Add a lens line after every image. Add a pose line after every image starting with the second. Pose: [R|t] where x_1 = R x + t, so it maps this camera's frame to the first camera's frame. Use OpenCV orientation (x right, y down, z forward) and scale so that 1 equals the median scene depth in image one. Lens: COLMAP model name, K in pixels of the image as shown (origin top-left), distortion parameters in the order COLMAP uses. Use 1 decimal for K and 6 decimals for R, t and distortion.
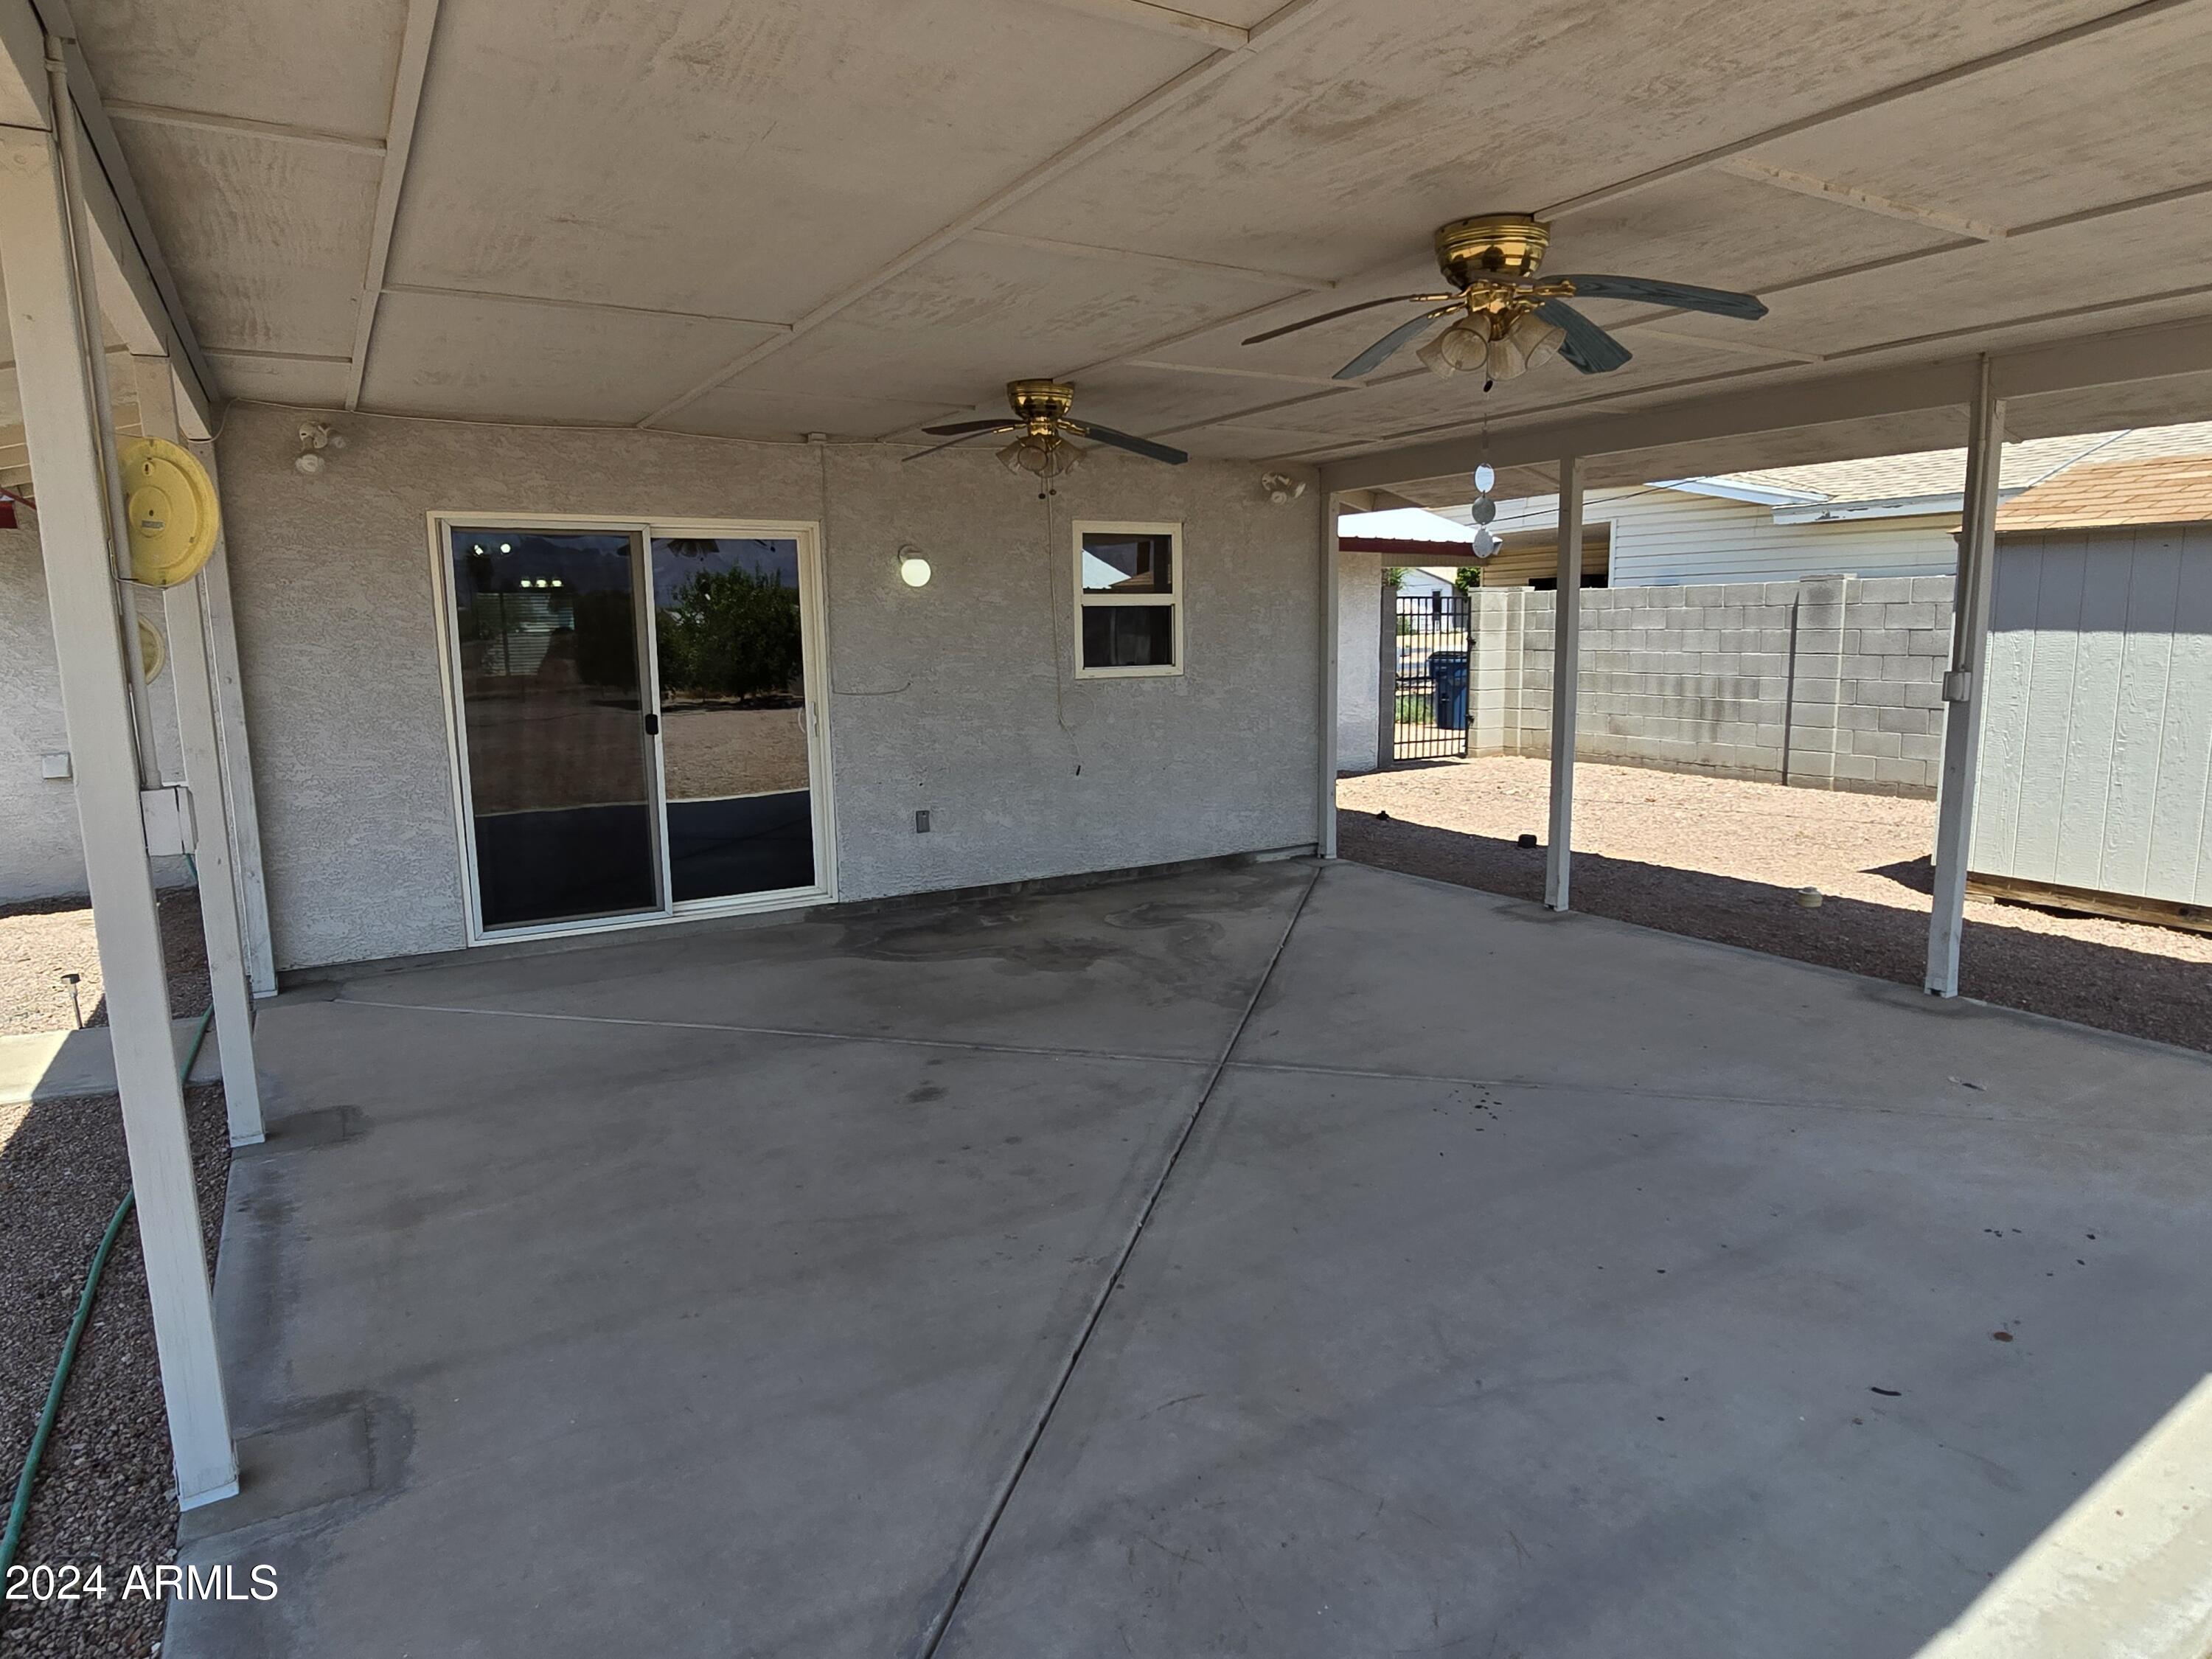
lens RADIAL K [[1321.7, 0, 1115.4], [0, 1321.7, 832.7], [0, 0, 1]] dist [0.004181, -0.007851]
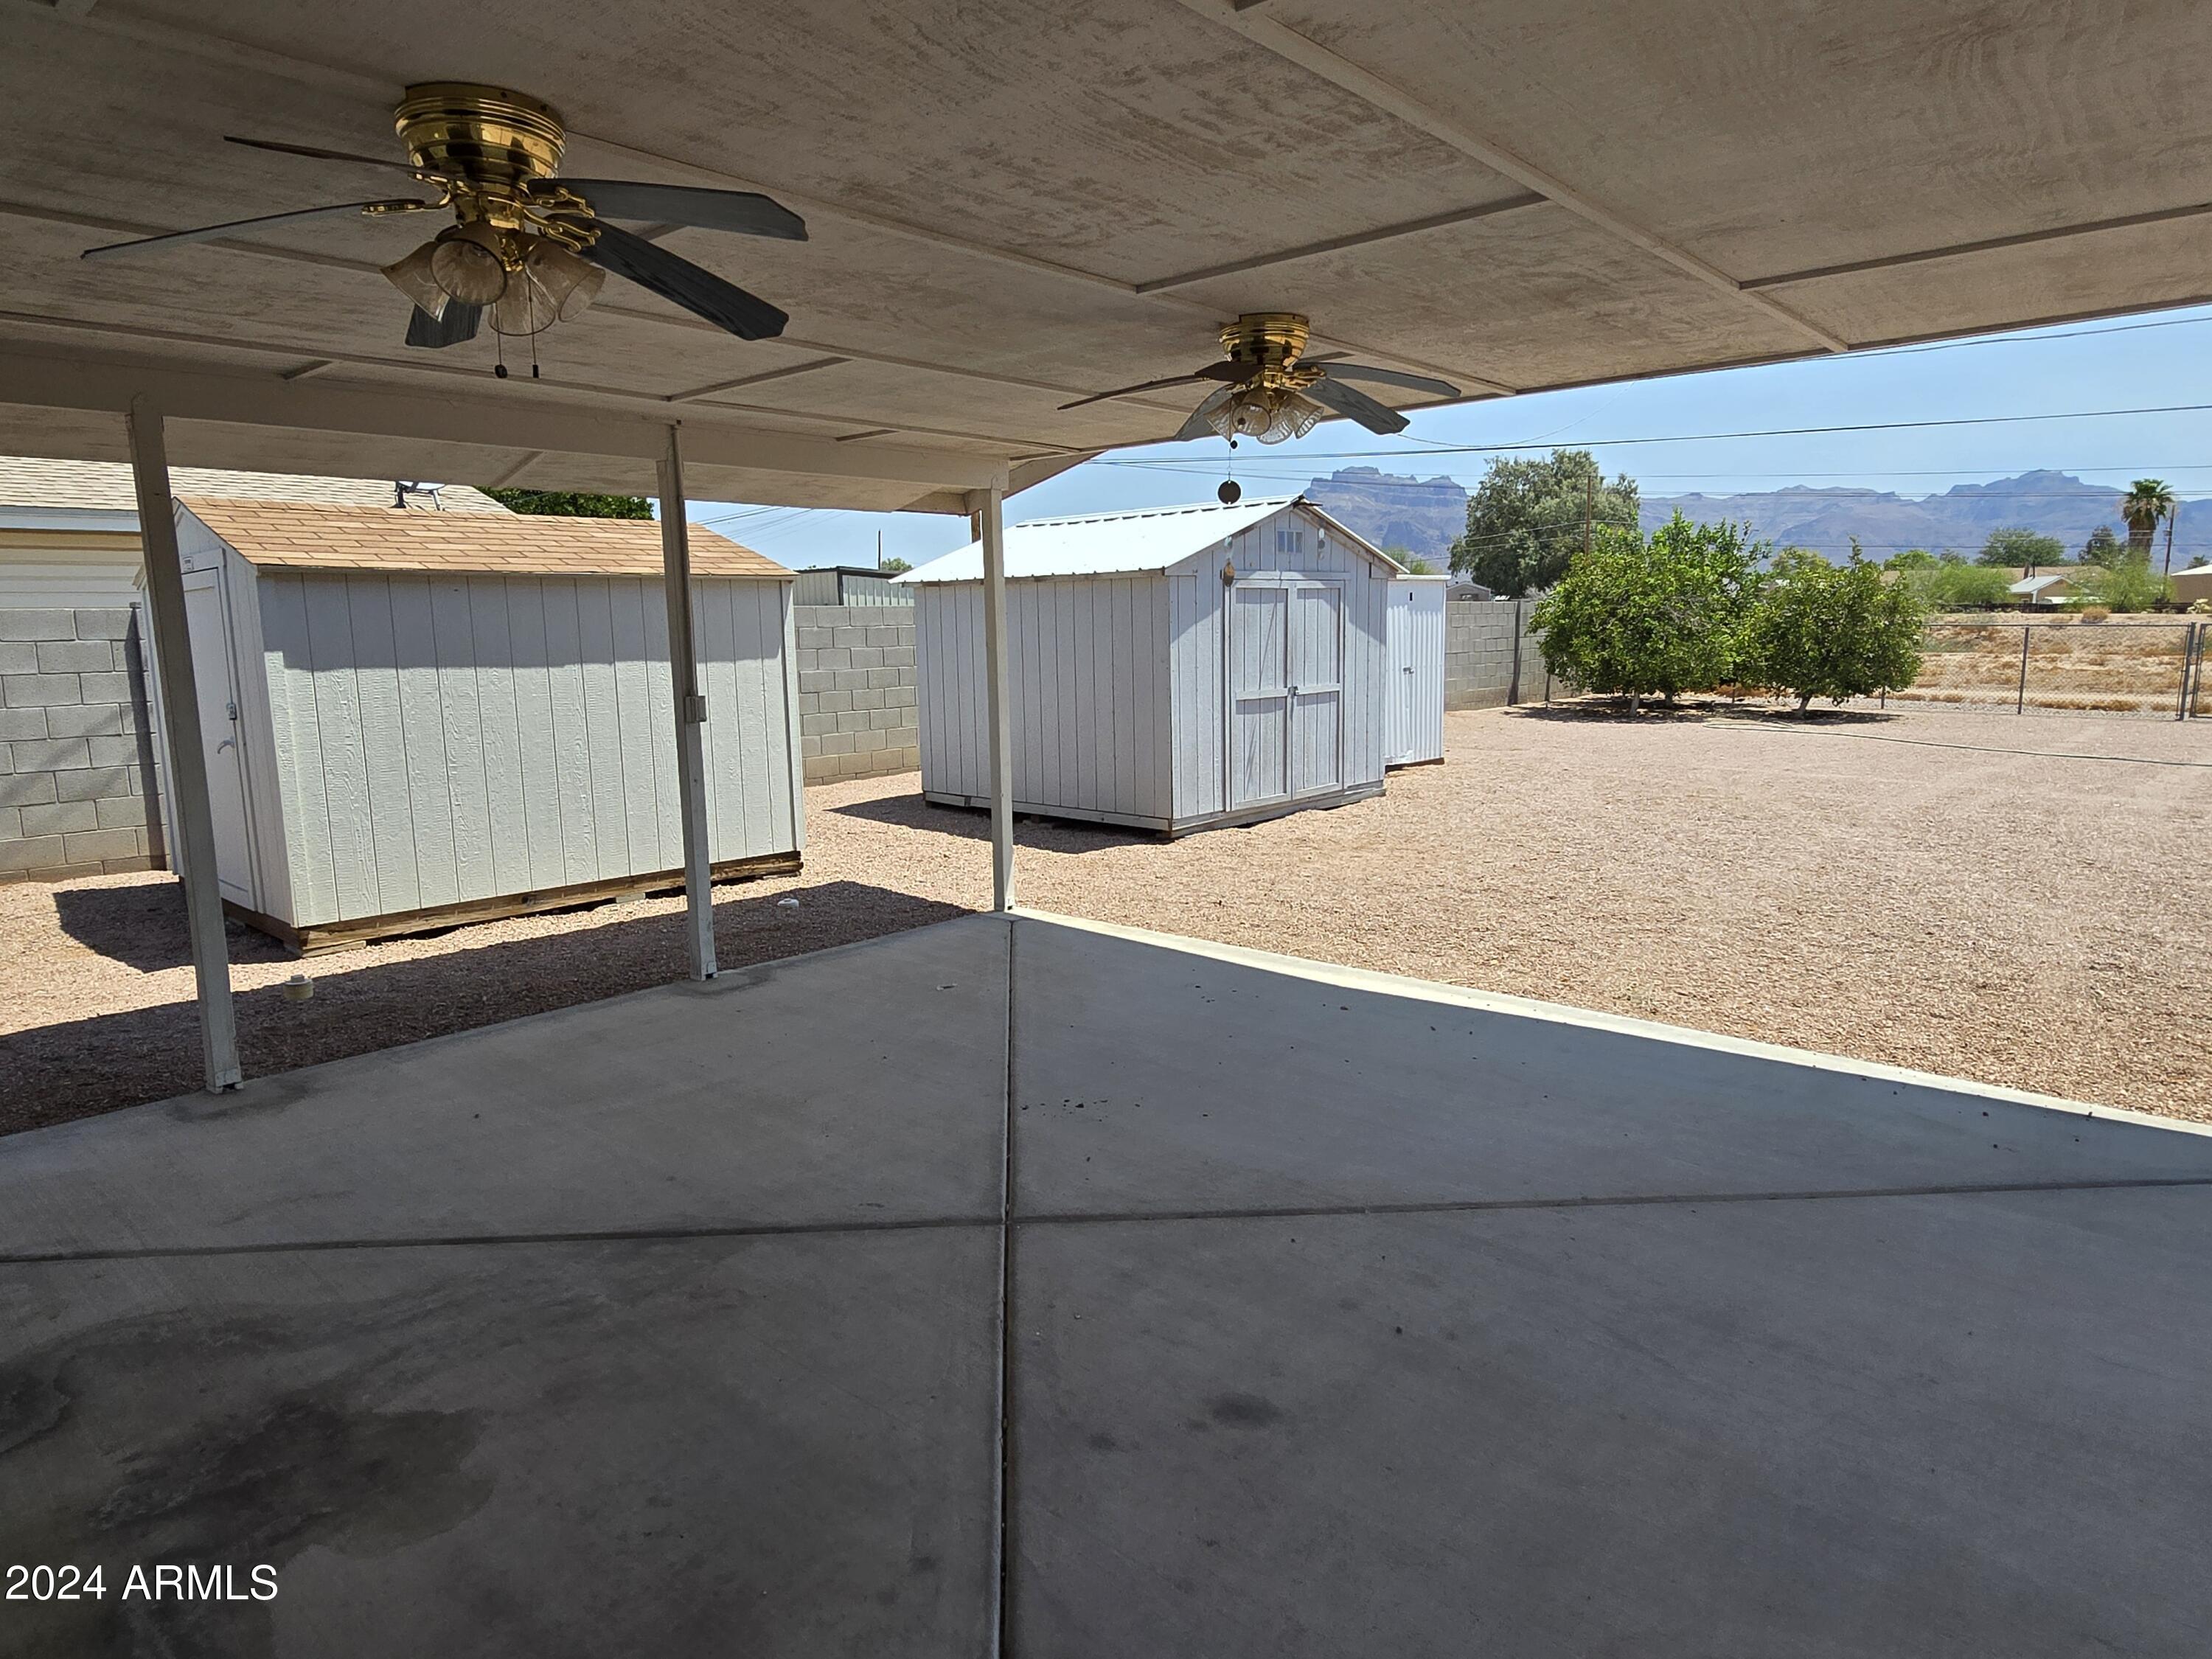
lens RADIAL K [[1321.7, 0, 1107.8], [0, 1321.7, 829.9], [0, 0, 1]] dist [0.004181, -0.007851]
pose [[-0.289750, -0.127916, 0.948516, -0.510077], [0.173182, 0.967663, 0.183401, -0.141390], [-0.941304, 0.217407, -0.258227, 0.880481]]
